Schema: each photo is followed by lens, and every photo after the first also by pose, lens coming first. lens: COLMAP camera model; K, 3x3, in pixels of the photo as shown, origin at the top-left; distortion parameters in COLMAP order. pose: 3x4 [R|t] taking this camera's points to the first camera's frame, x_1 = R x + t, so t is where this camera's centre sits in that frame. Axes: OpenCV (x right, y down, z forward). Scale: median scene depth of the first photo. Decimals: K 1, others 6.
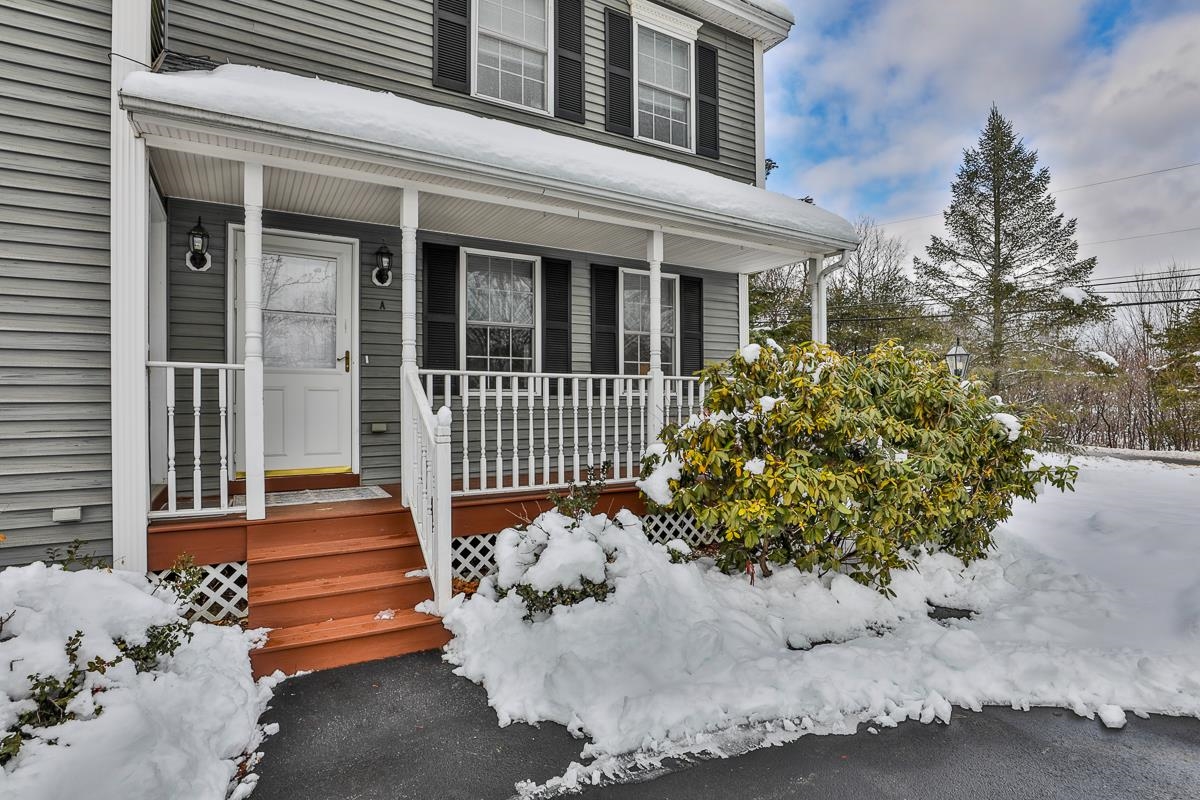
lens RADIAL K [[597.4, 0, 600.8], [0, 597.4, 393.5], [0, 0, 1]] dist [-0.037201, 0.000244]
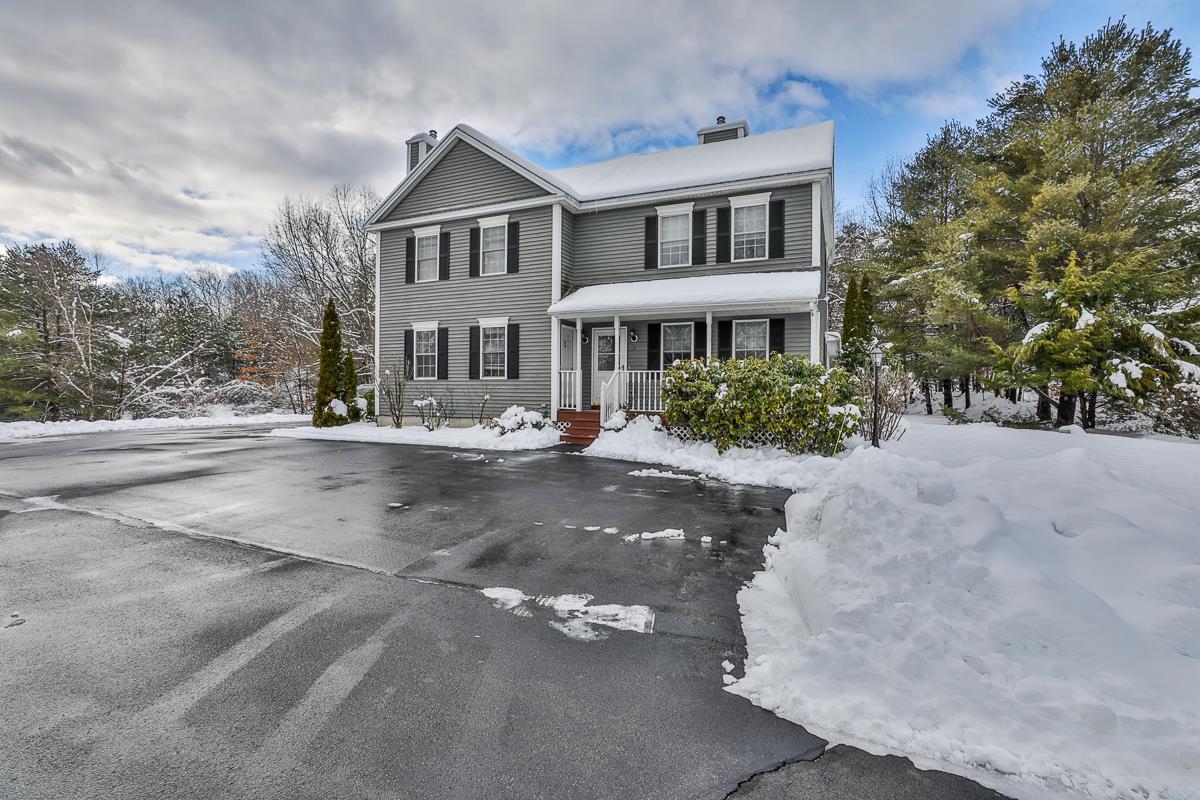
lens RADIAL K [[590.1, 0, 595.8], [0, 590.1, 393.8], [0, 0, 1]] dist [-0.011813, 0.001297]
pose [[0.548794, 0.008047, -0.835919, 1.722141], [-0.006022, 0.999966, 0.005673, 0.049638], [0.835936, 0.001921, 0.548824, -0.651197]]
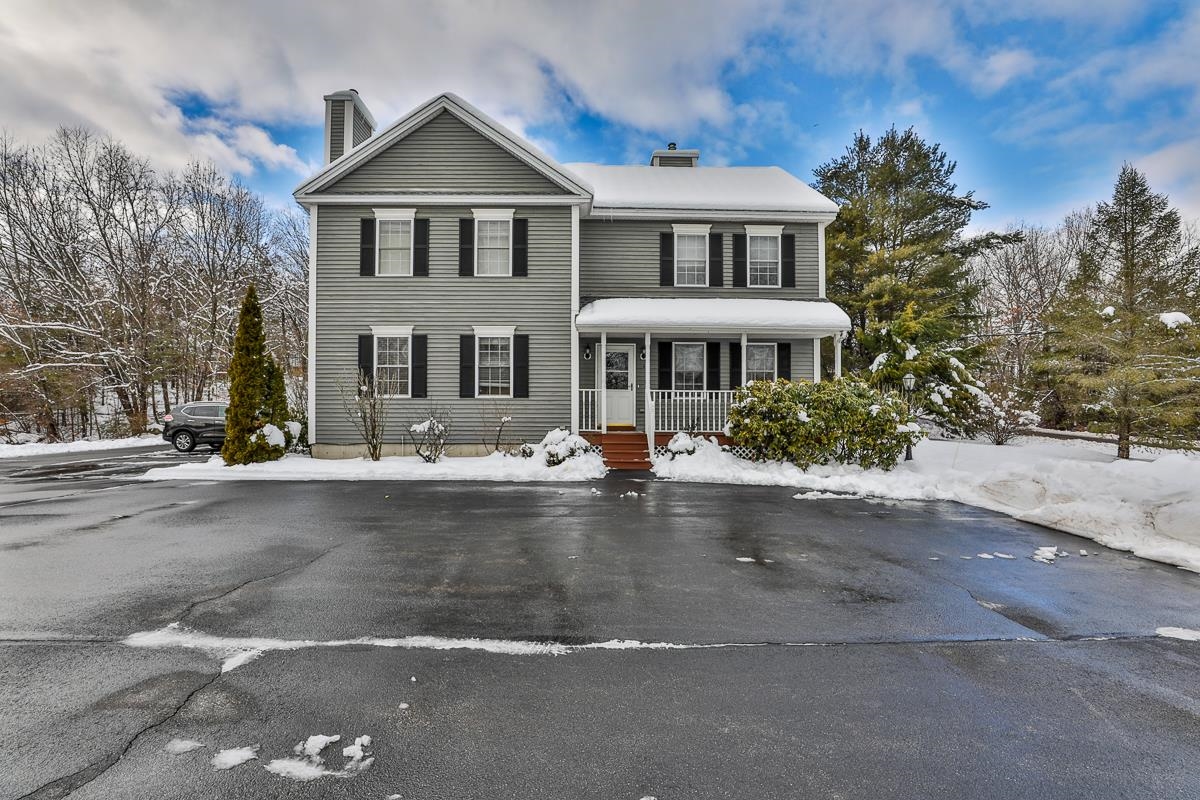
lens RADIAL K [[590.1, 0, 595.8], [0, 590.1, 393.8], [0, 0, 1]] dist [-0.011813, 0.001297]
pose [[0.866219, -0.006997, -0.499615, 0.731230], [-0.003061, 0.999809, -0.019309, 0.029319], [0.499655, 0.018256, 0.866032, -1.342883]]
